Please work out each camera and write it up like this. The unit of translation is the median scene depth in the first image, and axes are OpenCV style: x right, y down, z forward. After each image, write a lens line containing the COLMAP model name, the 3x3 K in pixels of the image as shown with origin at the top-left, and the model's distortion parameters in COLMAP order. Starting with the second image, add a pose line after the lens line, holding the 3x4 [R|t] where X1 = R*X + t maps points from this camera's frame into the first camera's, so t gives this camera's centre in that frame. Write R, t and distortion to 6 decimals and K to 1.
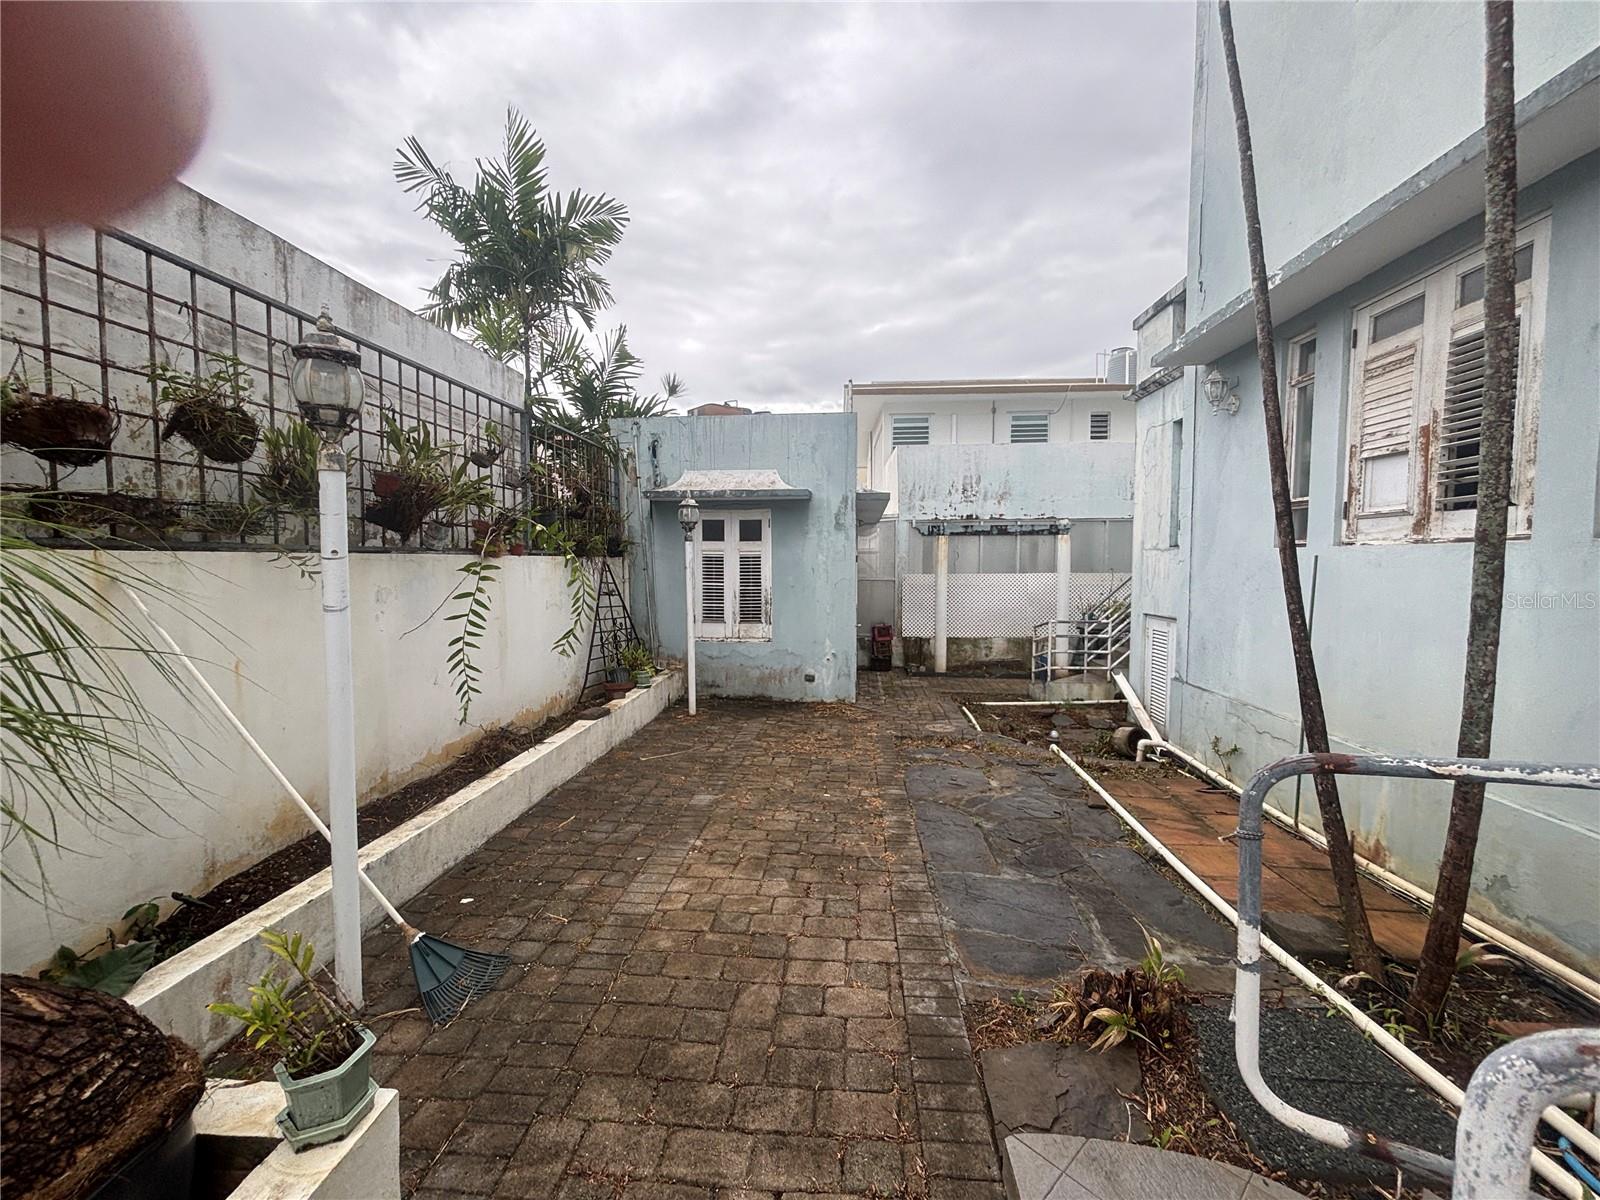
lens RADIAL K [[643.0, 0, 790.2], [0, 643.0, 601.2], [0, 0, 1]] dist [0.001411, 0.000084]
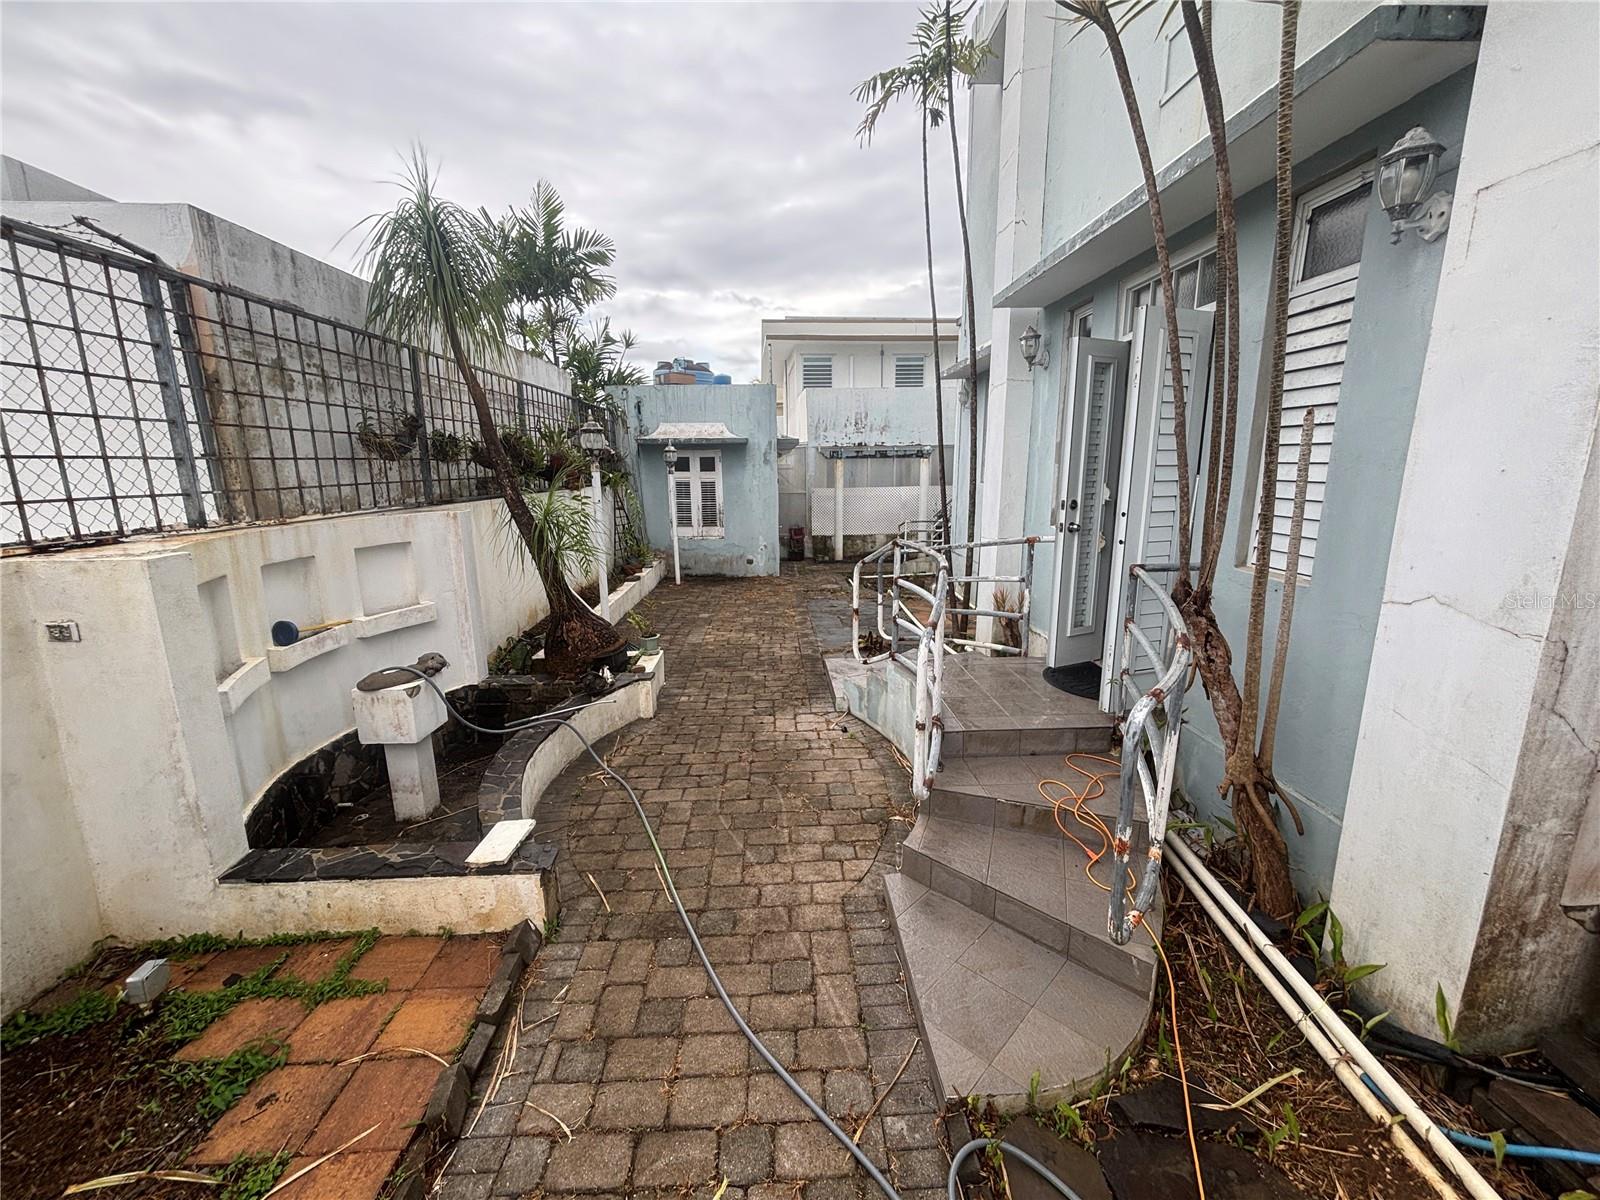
lens RADIAL K [[643.0, 0, 803.5], [0, 643.0, 610.1], [0, 0, 1]] dist [0.001411, 0.000084]
pose [[0.989186, -0.040339, 0.141010, -0.064985], [0.017516, 0.987045, 0.159487, -0.009381], [-0.145616, -0.155292, 0.977077, -0.550660]]
